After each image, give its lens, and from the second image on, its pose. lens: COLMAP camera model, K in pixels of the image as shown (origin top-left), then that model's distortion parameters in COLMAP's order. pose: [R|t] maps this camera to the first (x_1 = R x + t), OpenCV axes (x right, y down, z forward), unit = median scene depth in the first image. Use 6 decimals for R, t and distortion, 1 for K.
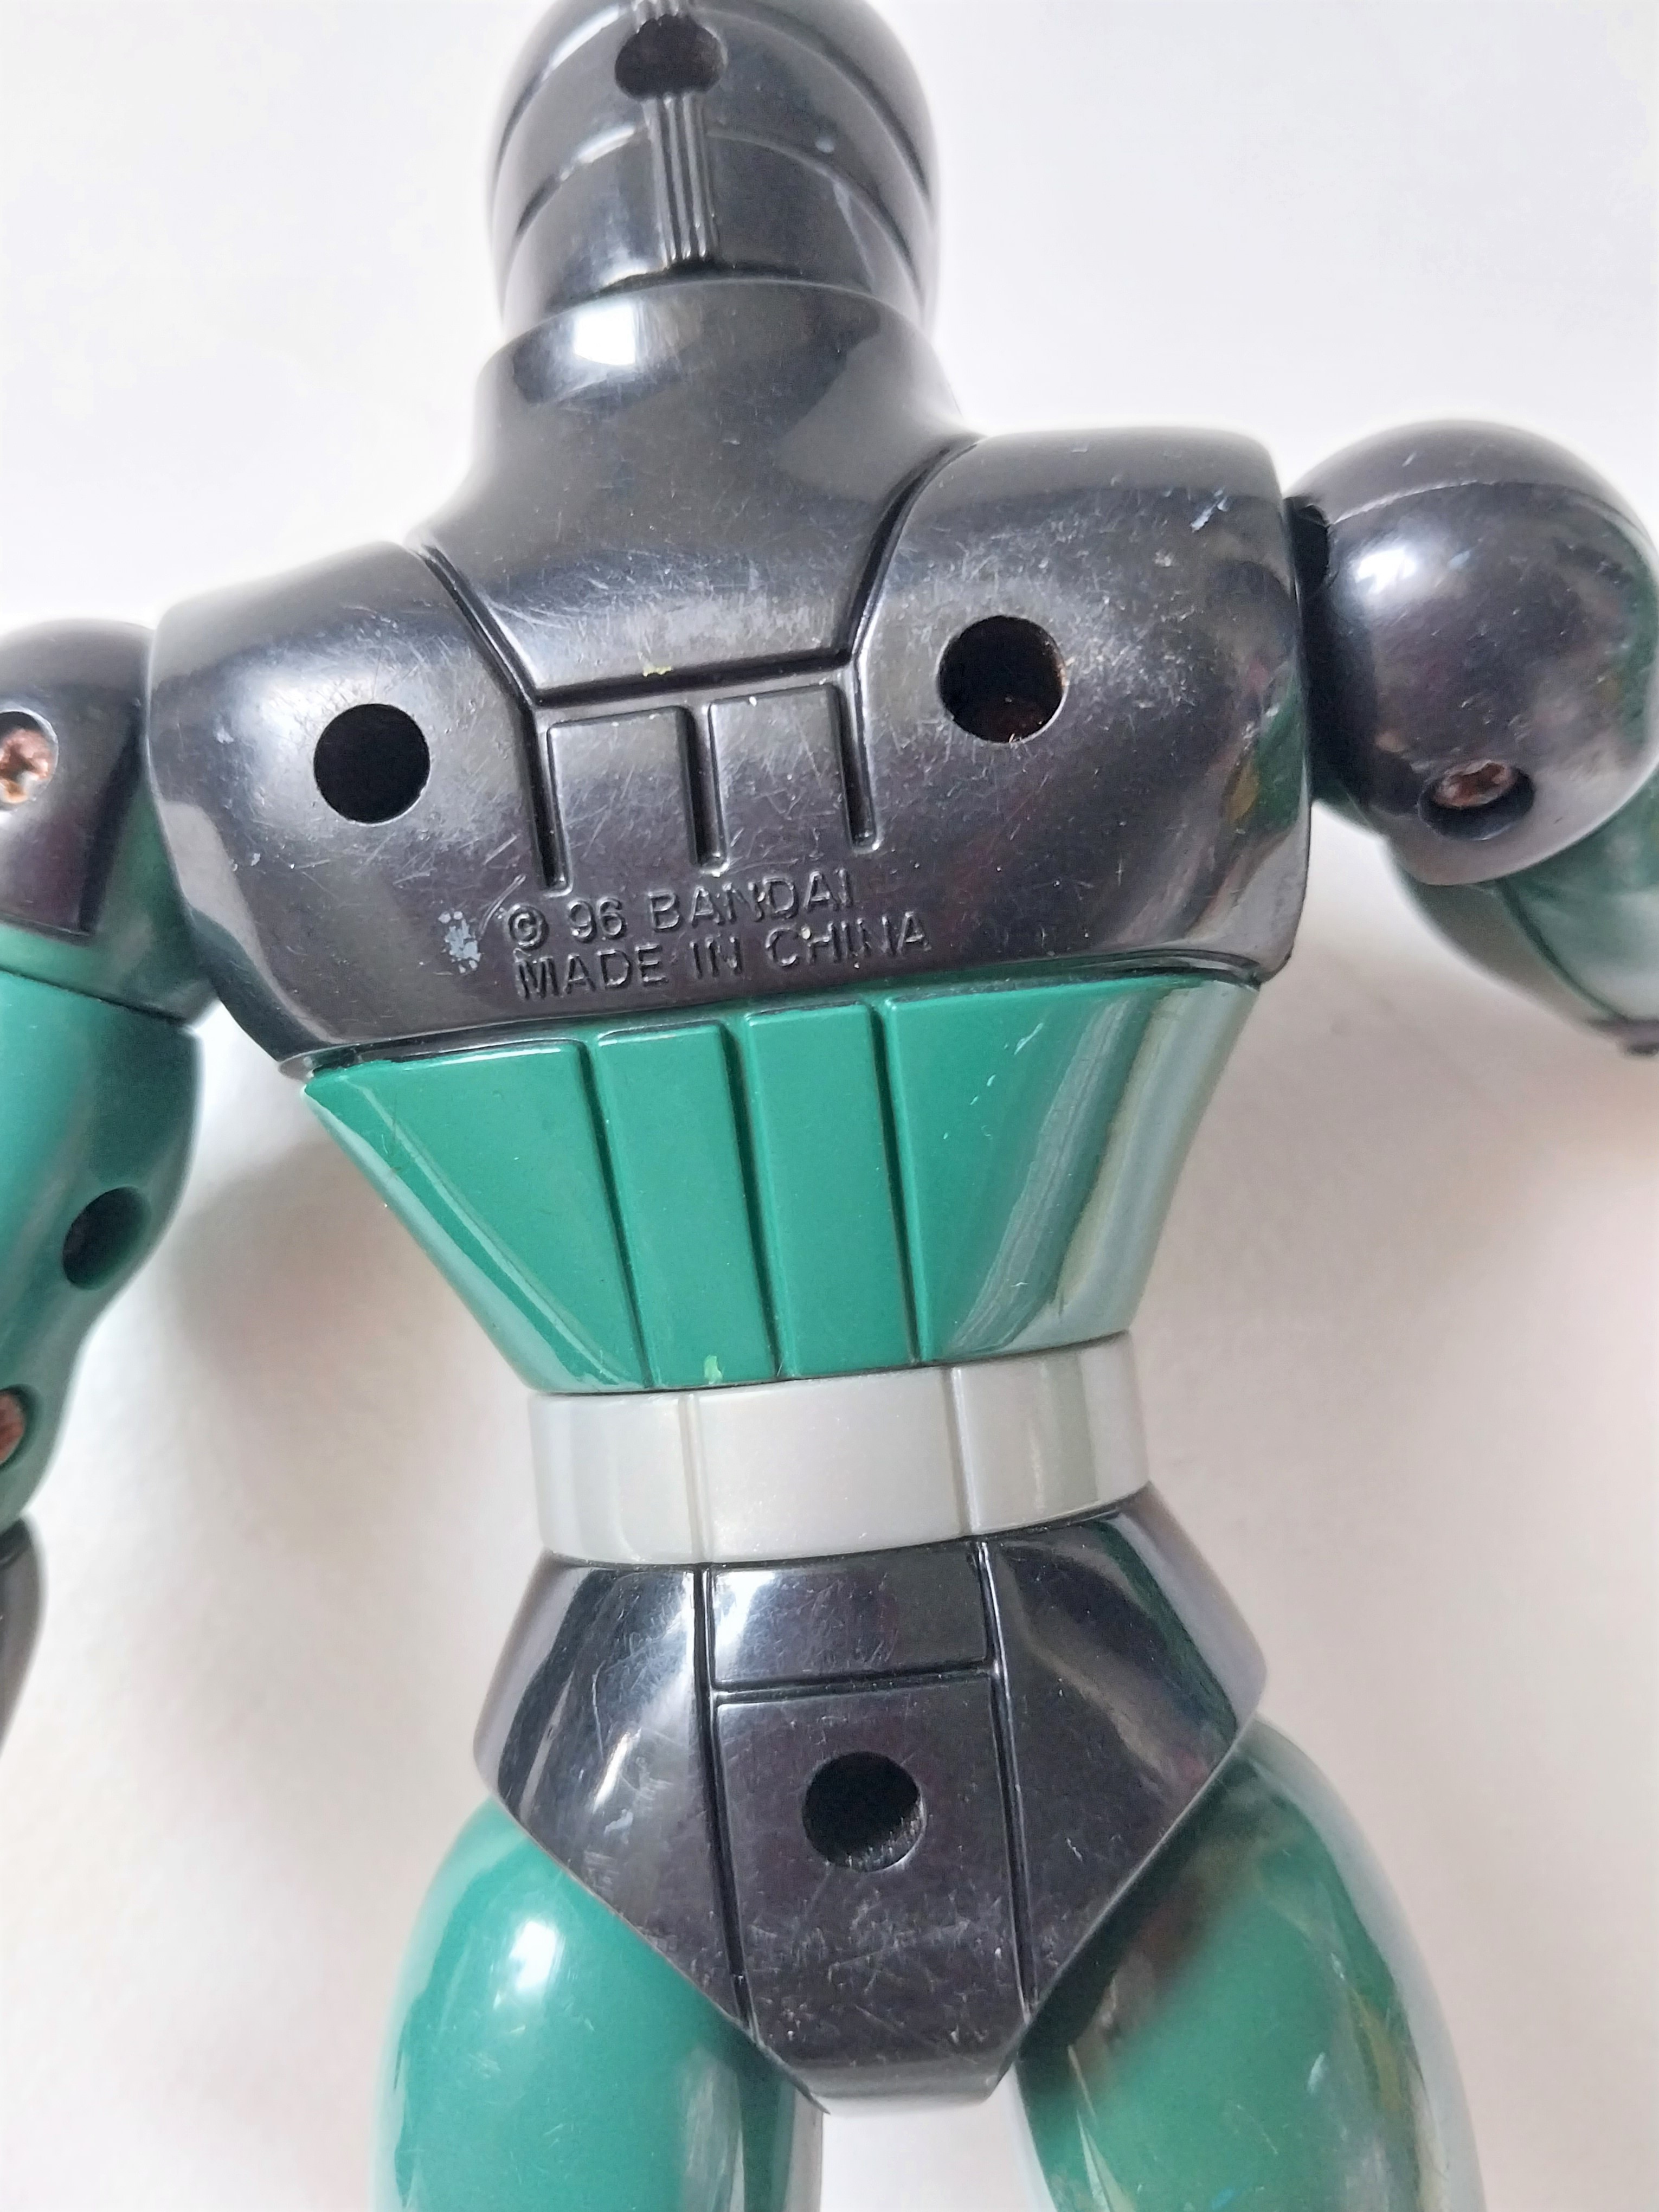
lens RADIAL K [[1797.3, 0, 822.2], [0, 1797.3, 1094.8], [0, 0, 1]] dist [0.003448, -0.081421]
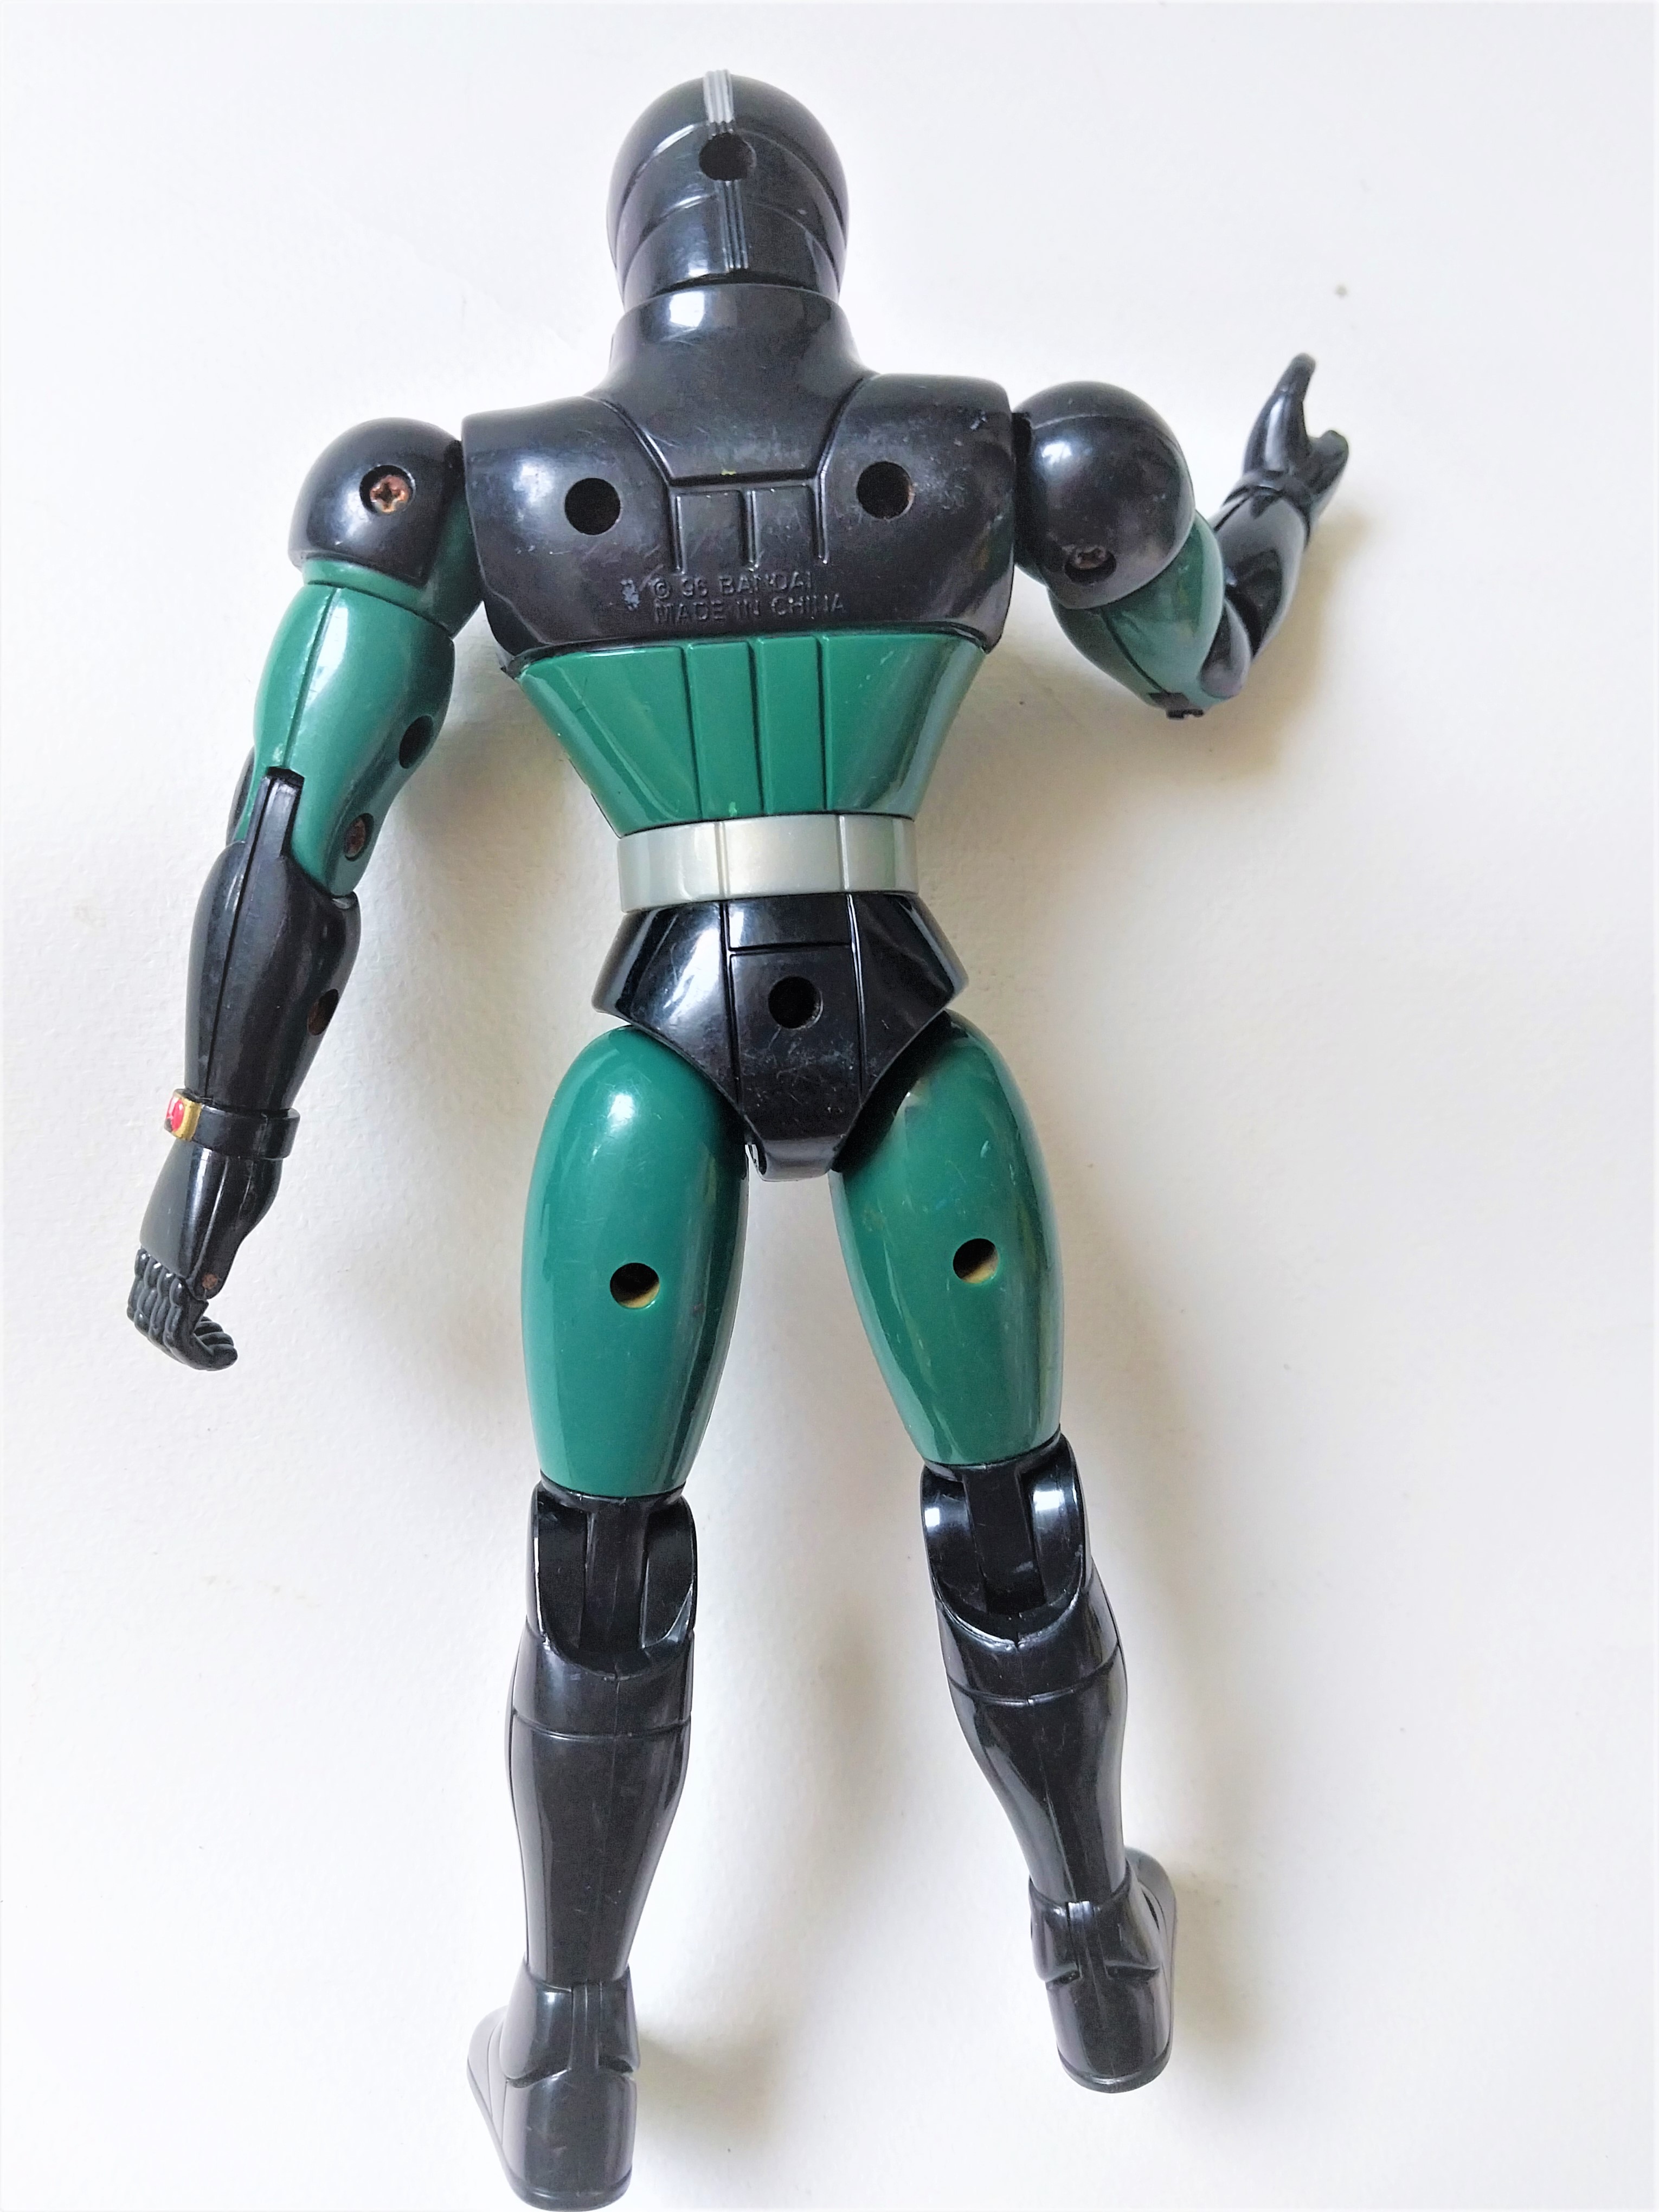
lens RADIAL K [[1797.3, 0, 799.0], [0, 1797.3, 1116.5], [0, 0, 1]] dist [0.003448, -0.081421]
pose [[0.987806, 0.030484, 0.152674, -0.299335], [-0.047263, 0.993081, 0.107505, 0.285872], [-0.148341, -0.113410, 0.982412, -1.181064]]
